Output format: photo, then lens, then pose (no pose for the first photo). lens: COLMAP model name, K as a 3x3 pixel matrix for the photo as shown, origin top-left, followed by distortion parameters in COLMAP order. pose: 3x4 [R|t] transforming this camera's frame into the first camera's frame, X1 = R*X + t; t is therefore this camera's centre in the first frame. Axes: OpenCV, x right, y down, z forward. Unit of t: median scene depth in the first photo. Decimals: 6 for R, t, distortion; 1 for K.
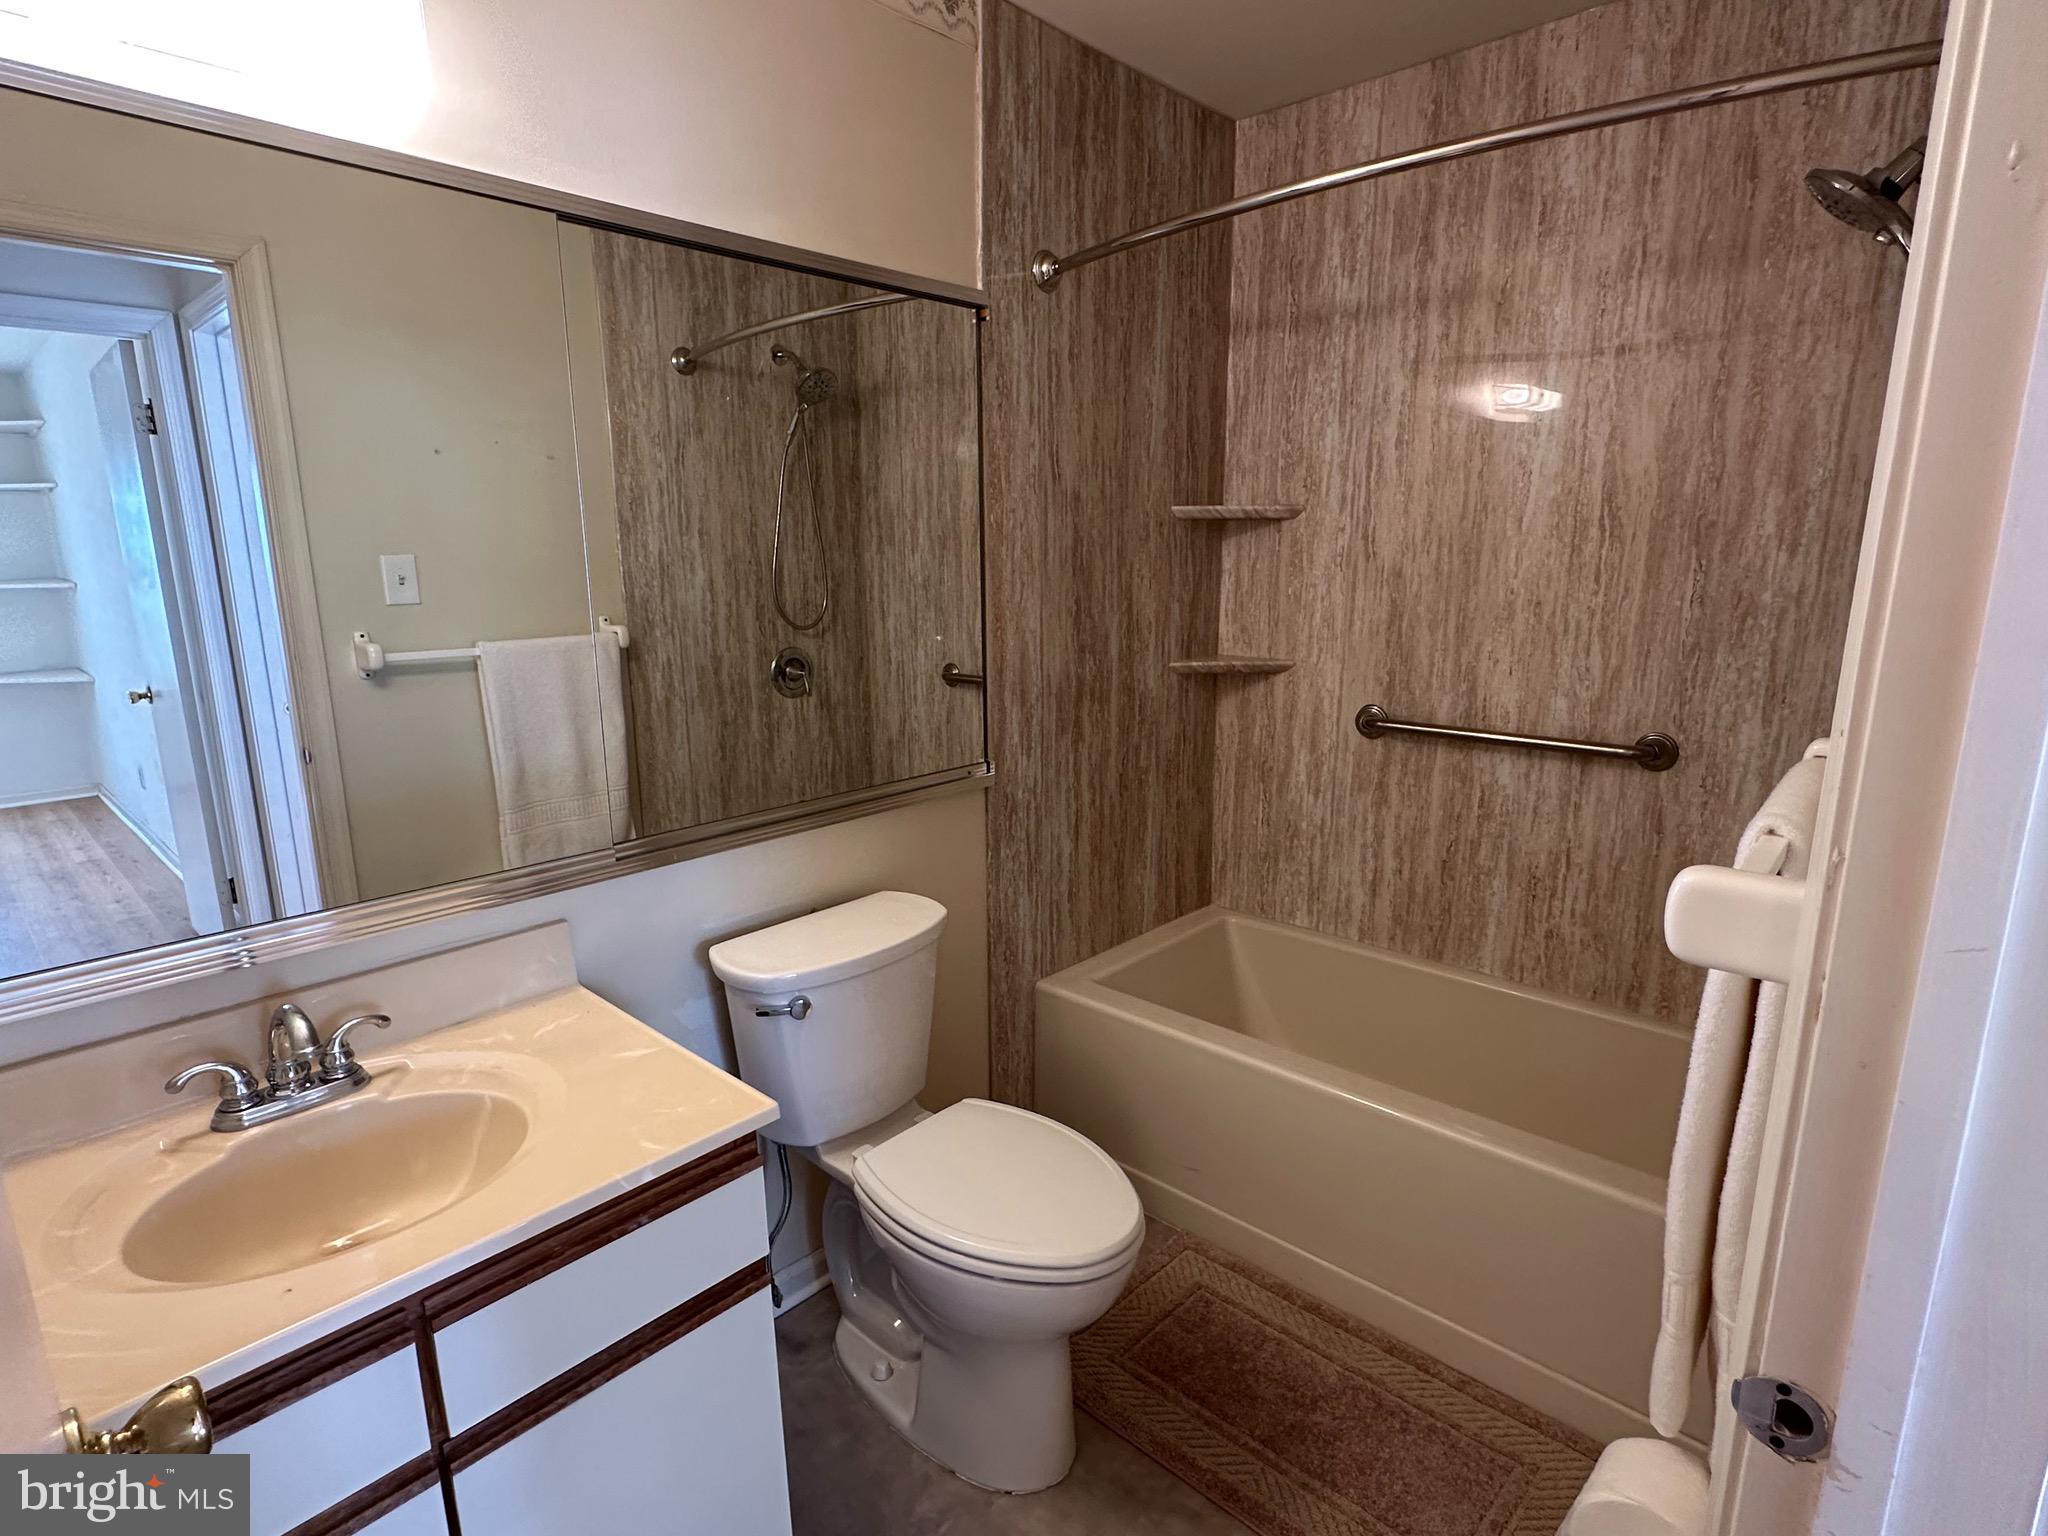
lens RADIAL K [[1029.0, 0, 1024.0], [0, 1029.0, 768.0], [0, 0, 1]] dist [-0.000372, 0.000530]
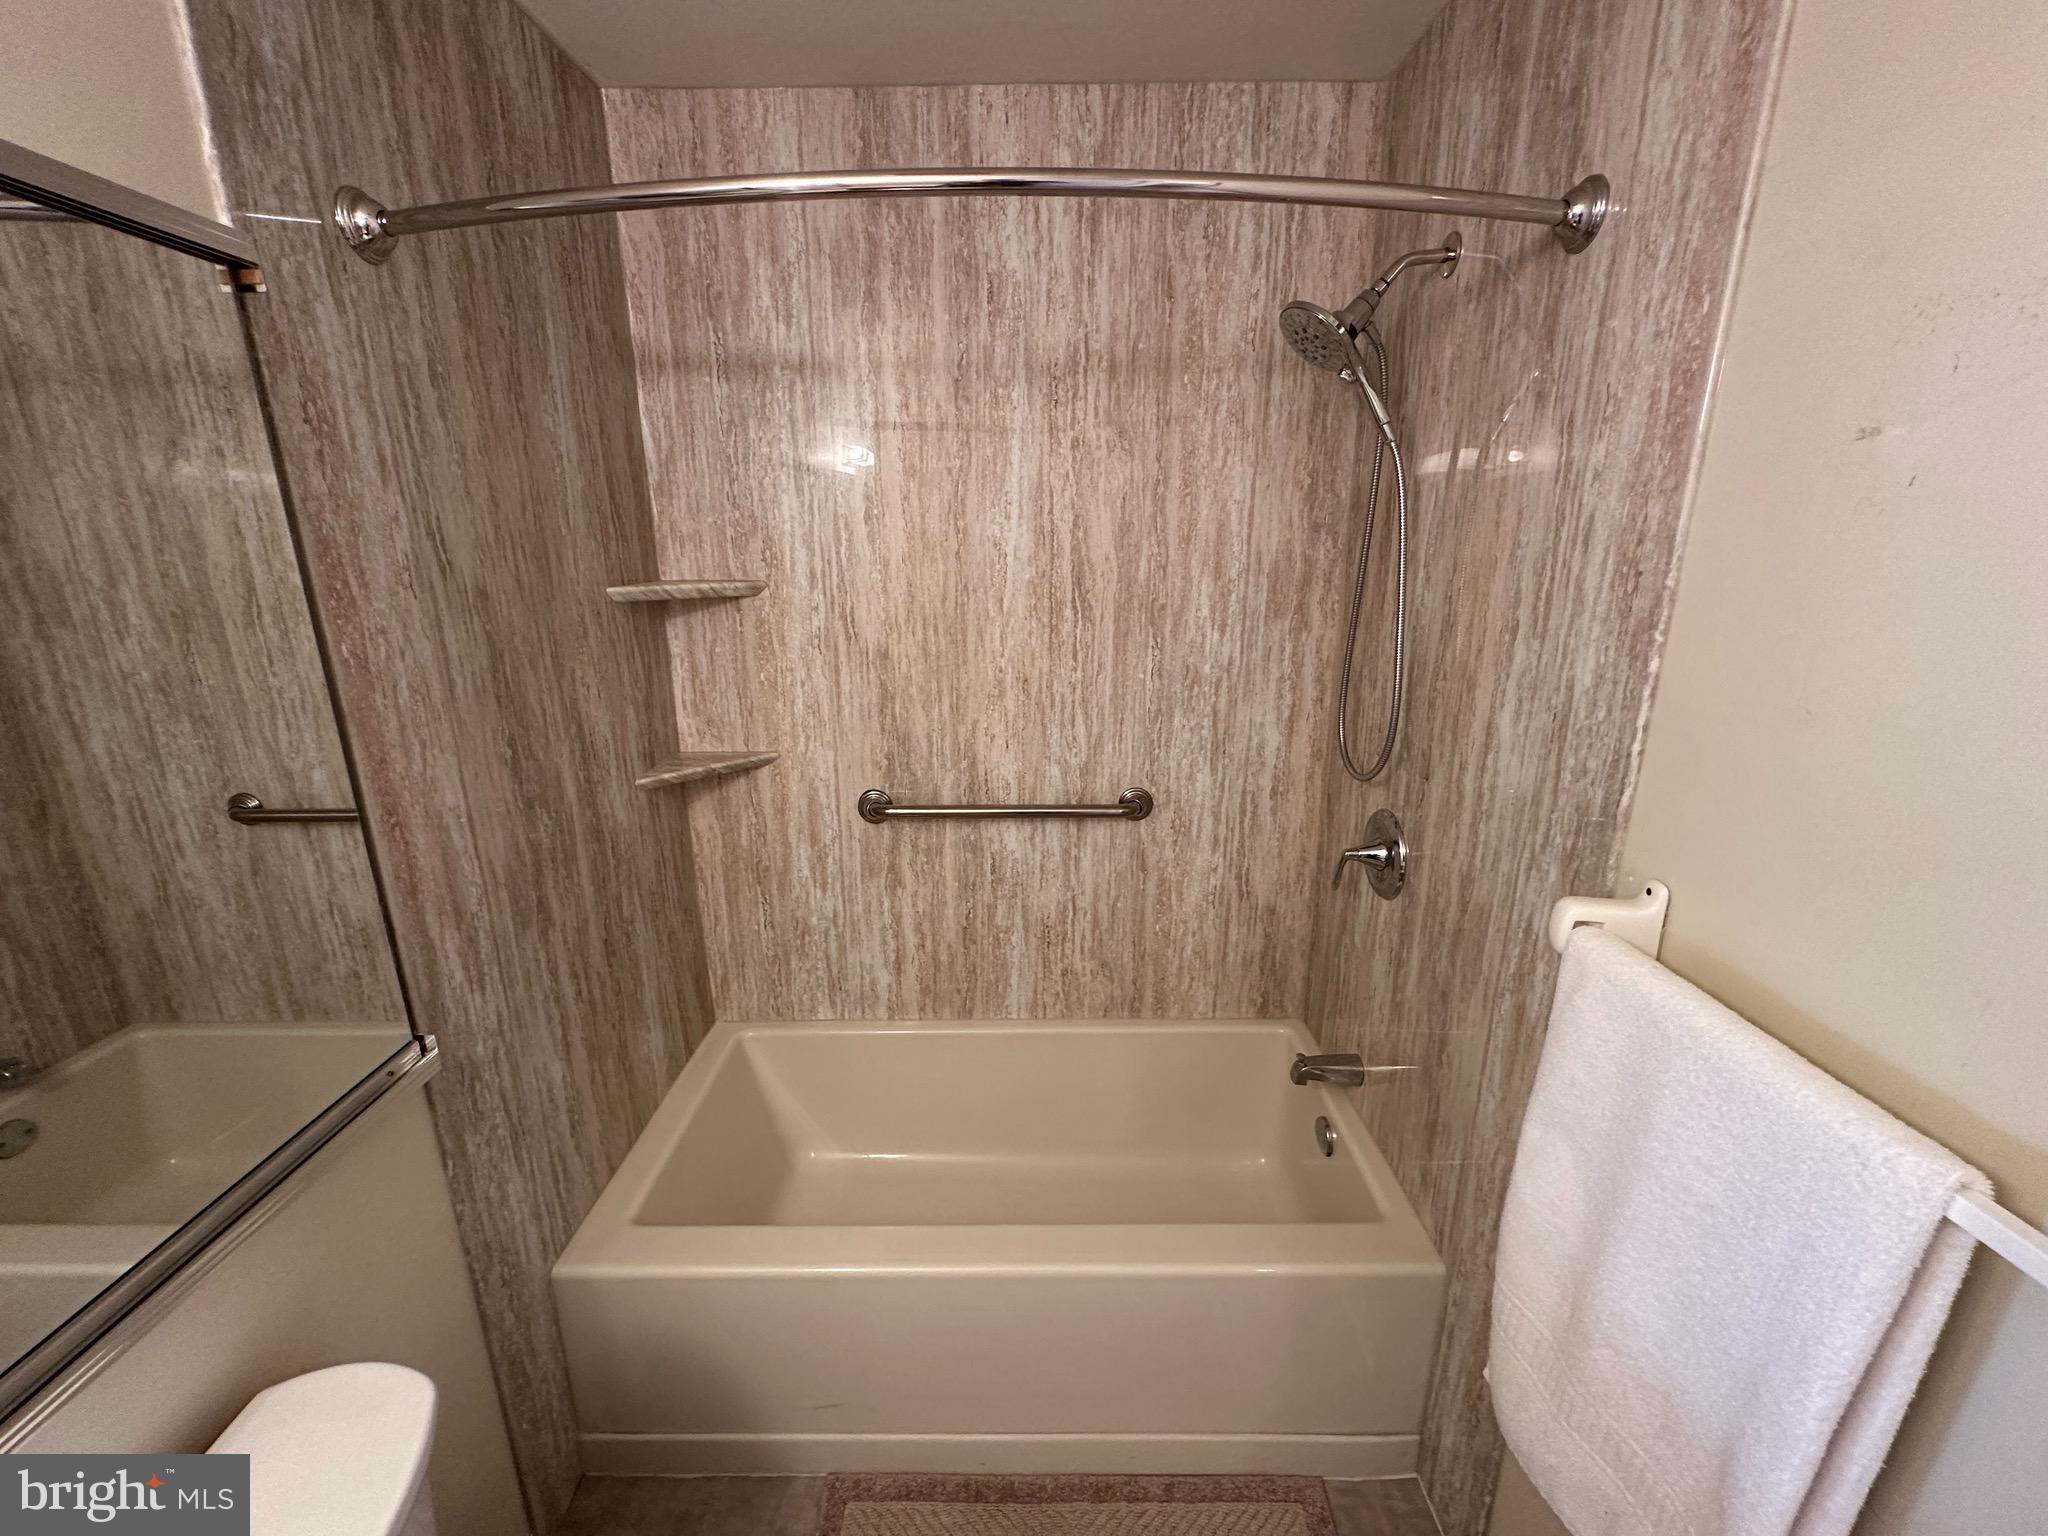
lens RADIAL K [[813.7, 0, 1024.0], [0, 813.7, 768.0], [0, 0, 1]] dist [-0.004220, 0.000671]
pose [[0.738323, -0.179166, 0.650214, -0.052356], [0.146141, 0.983665, 0.105104, -0.154426], [-0.658424, 0.017422, 0.752446, 0.368972]]
